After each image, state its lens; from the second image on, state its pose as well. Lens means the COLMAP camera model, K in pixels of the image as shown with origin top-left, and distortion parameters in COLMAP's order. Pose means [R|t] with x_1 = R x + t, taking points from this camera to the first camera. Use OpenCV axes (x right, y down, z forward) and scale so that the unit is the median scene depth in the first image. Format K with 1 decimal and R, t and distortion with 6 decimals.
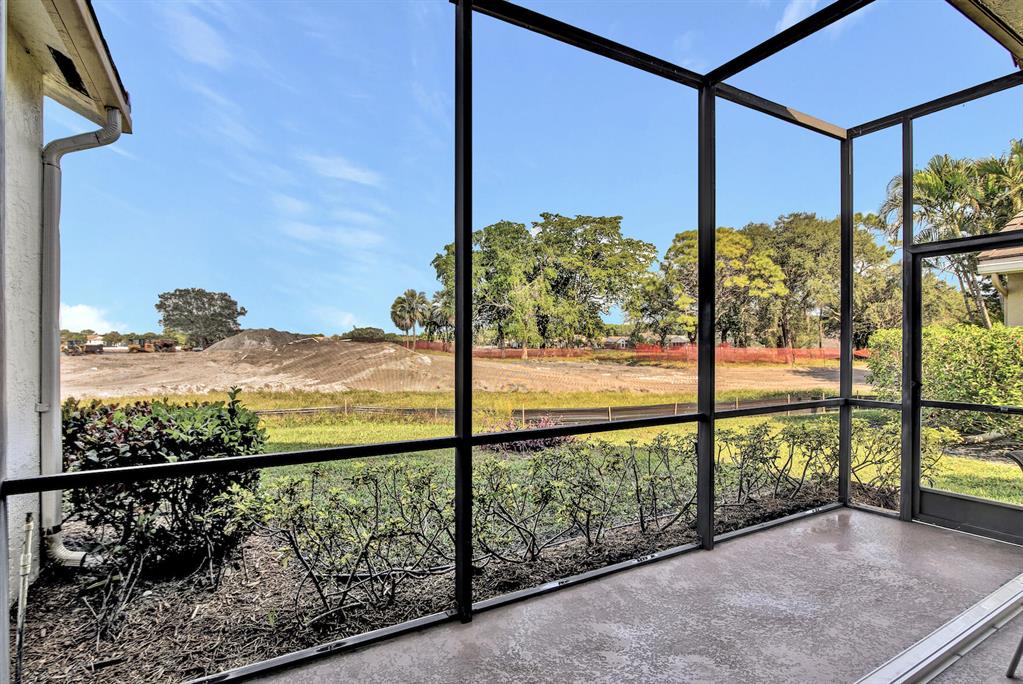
lens RADIAL K [[521.1, 0, 511.0], [0, 521.1, 348.6], [0, 0, 1]] dist [-0.019048, 0.000449]
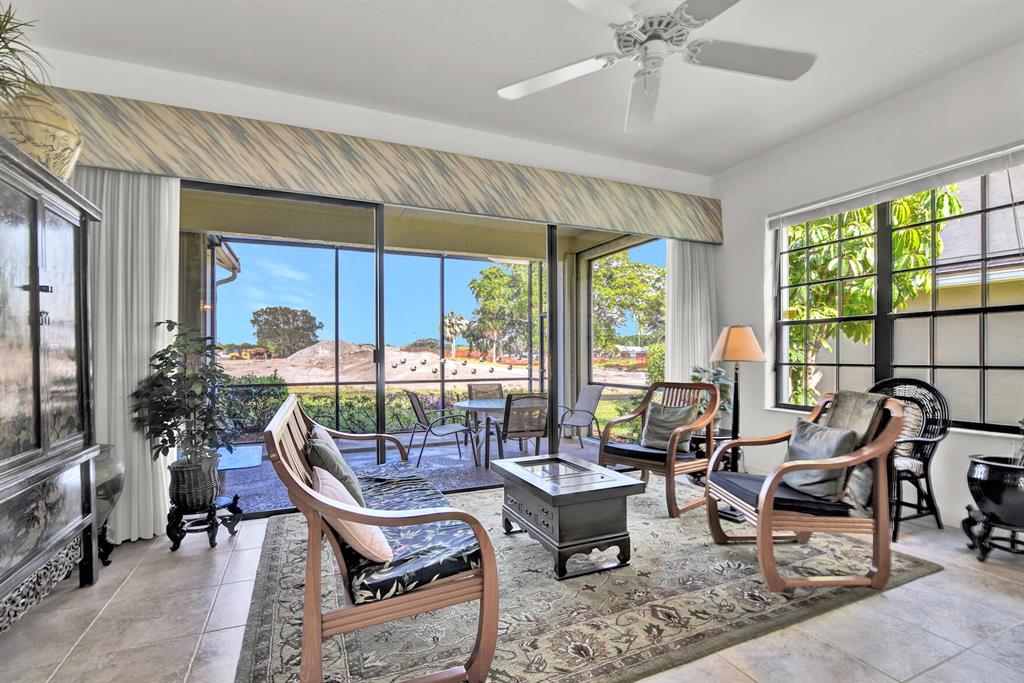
lens RADIAL K [[476.5, 0, 511.8], [0, 476.5, 356.5], [0, 0, 1]] dist [-0.002578, -0.000132]
pose [[0.994881, 0.001660, -0.101036, 0.086017], [-0.001823, 0.999997, -0.001516, 0.000777], [0.101033, 0.001692, 0.994882, -0.123992]]
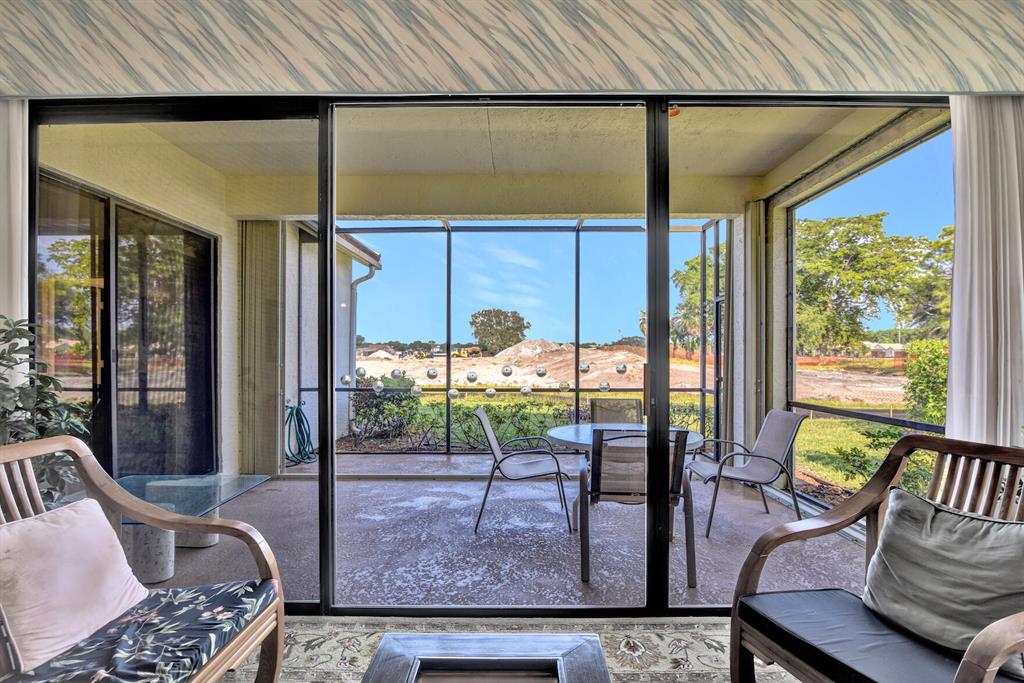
lens RADIAL K [[479.1, 0, 515.1], [0, 479.1, 353.7], [0, 0, 1]] dist [-0.012185, 0.000415]
pose [[0.867486, 0.003848, -0.497446, 0.097744], [-0.005750, 0.999981, -0.002292, -0.000691], [0.497428, 0.004848, 0.867492, -0.068864]]
